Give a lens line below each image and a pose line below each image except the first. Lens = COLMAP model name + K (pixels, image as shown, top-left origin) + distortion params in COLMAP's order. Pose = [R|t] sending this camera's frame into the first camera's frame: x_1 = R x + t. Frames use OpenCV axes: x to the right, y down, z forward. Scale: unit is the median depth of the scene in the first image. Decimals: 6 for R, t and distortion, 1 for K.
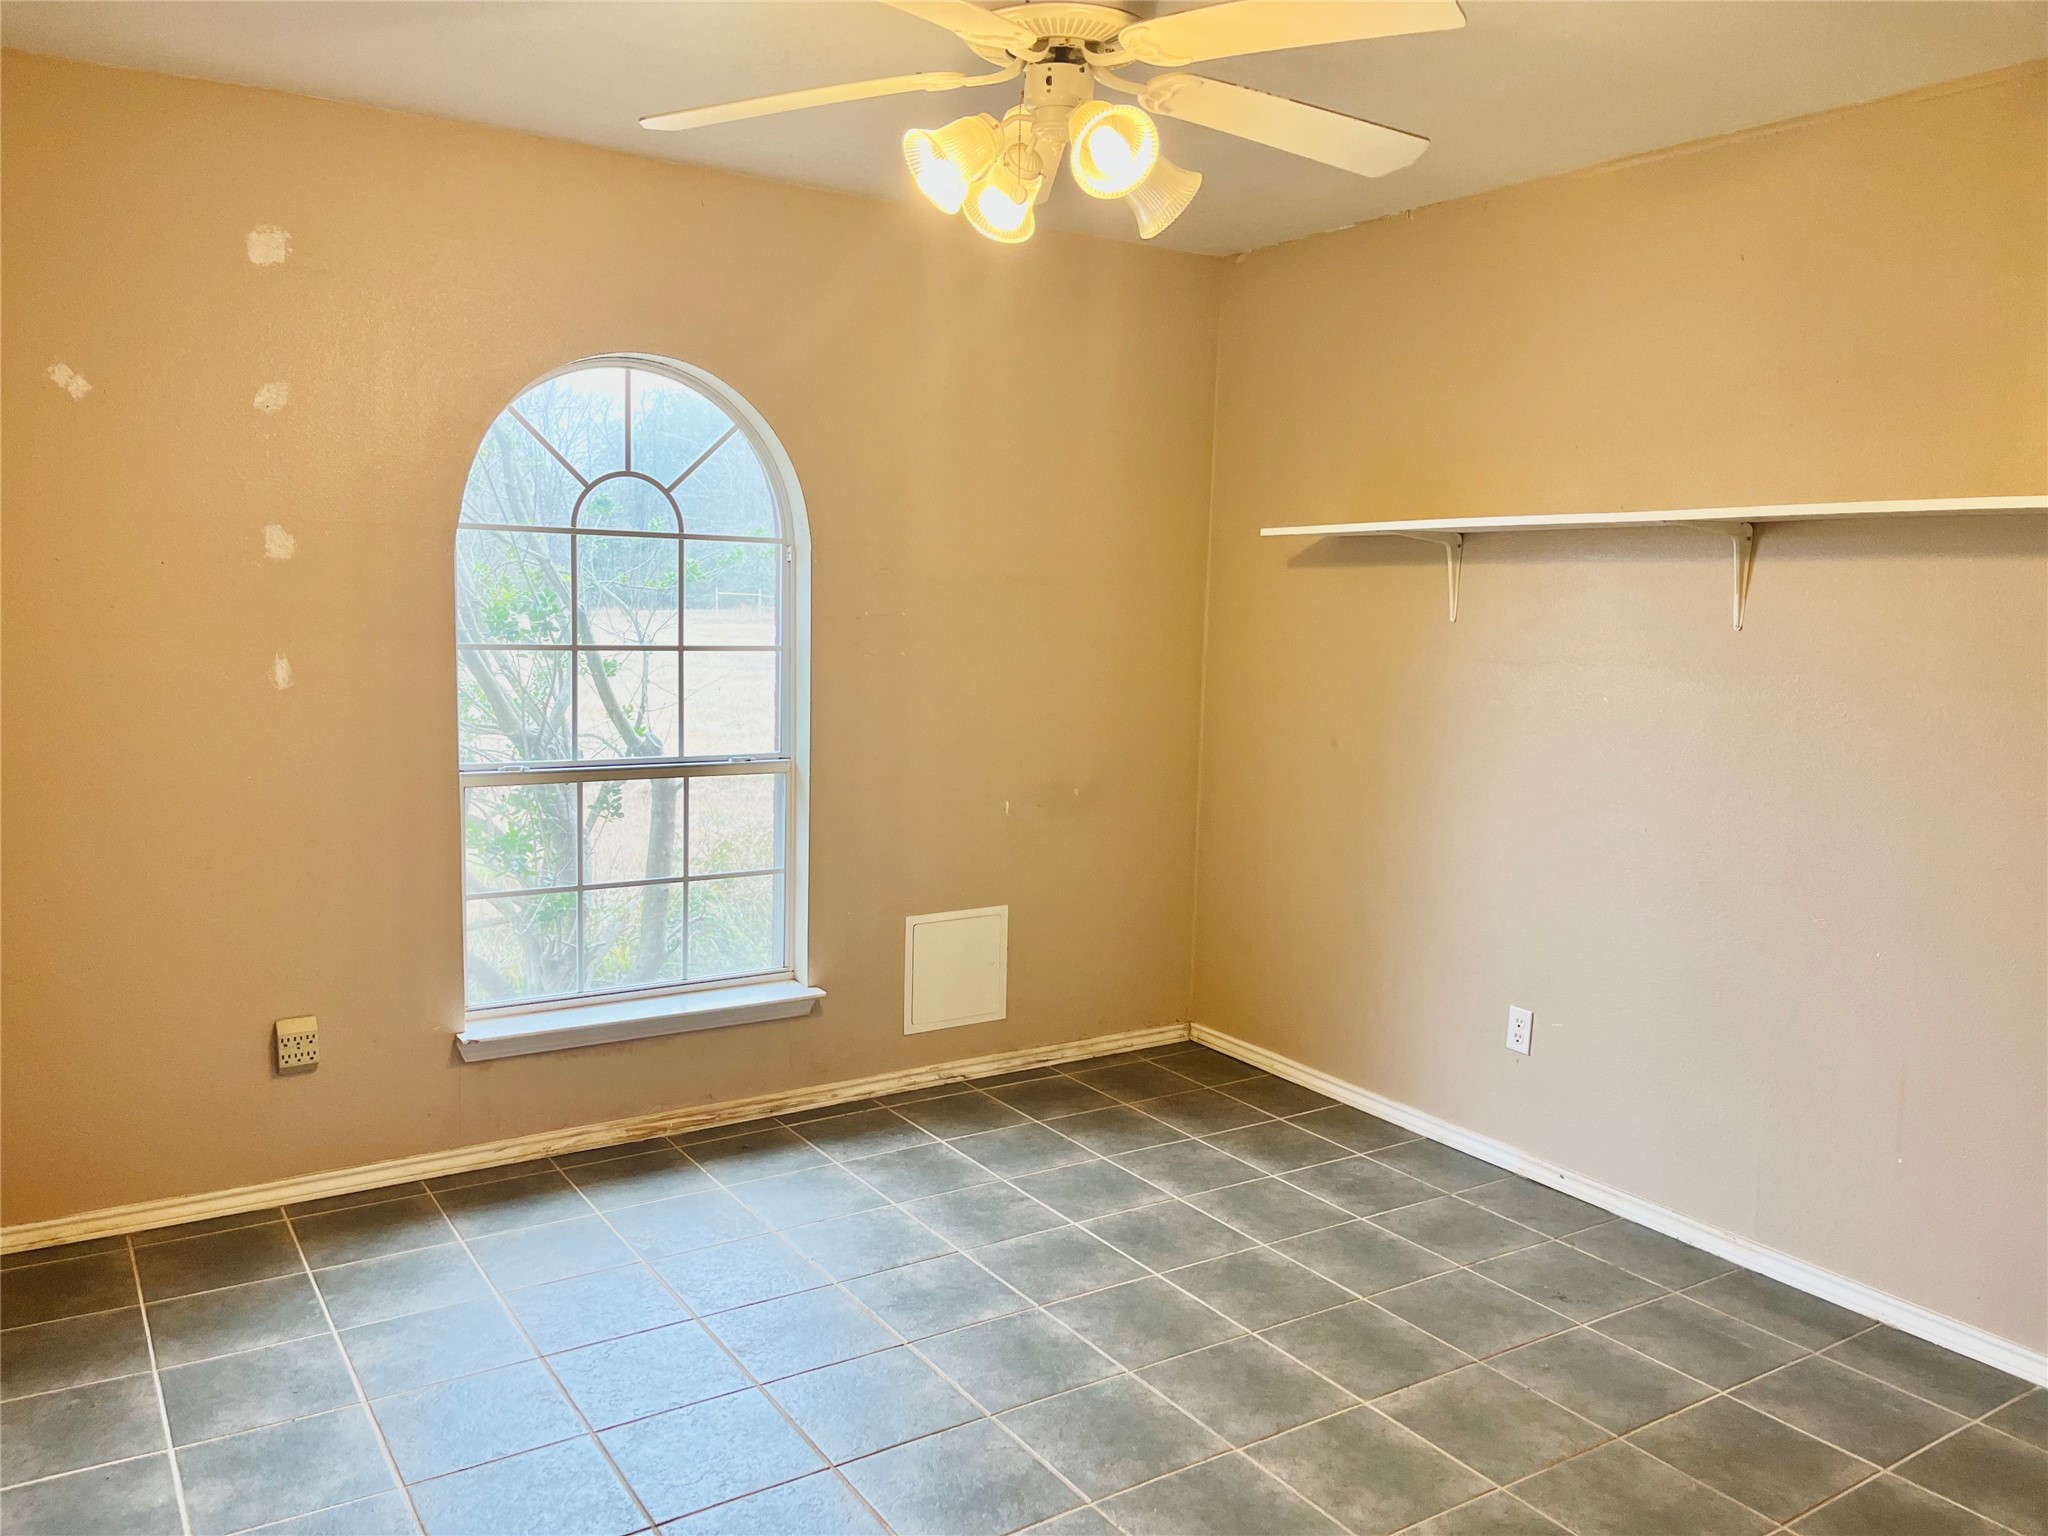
lens RADIAL K [[1552.1, 0, 1024.0], [0, 1552.1, 768.0], [0, 0, 1]] dist [0.067107, -0.067948]
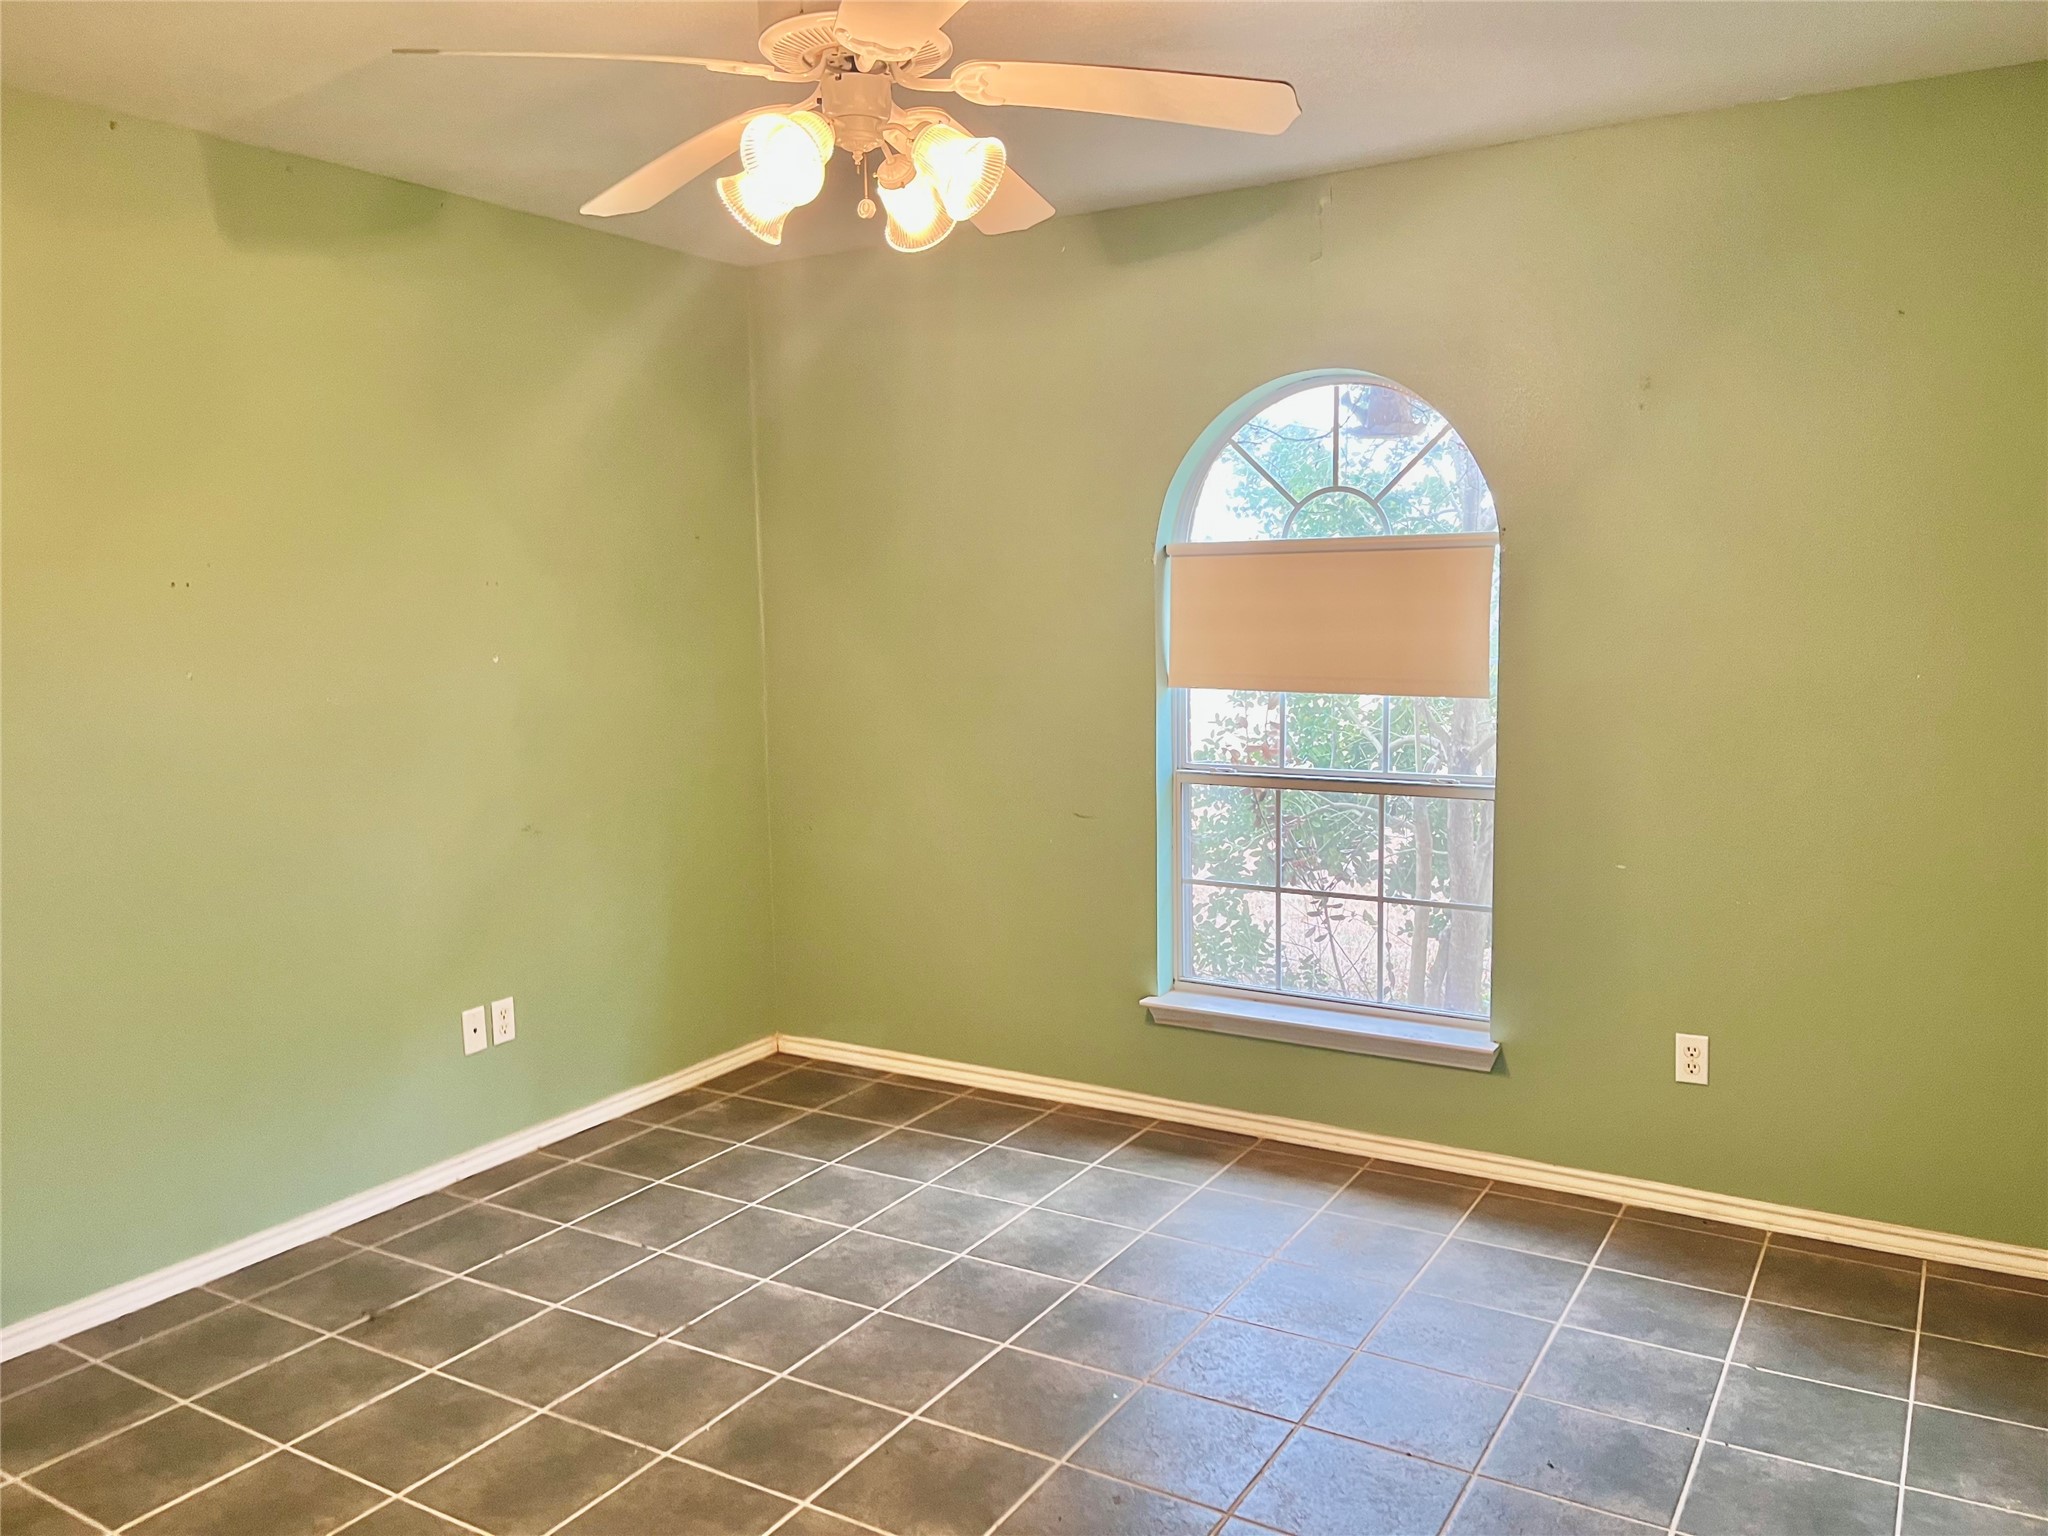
lens RADIAL K [[1552.1, 0, 1024.0], [0, 1552.1, 768.0], [0, 0, 1]] dist [0.067107, -0.067948]
pose [[0.444823, 0.067798, -0.893049, 0.566608], [-0.080643, 0.996112, 0.035455, -0.027495], [0.891980, 0.056247, 0.448561, 0.372854]]
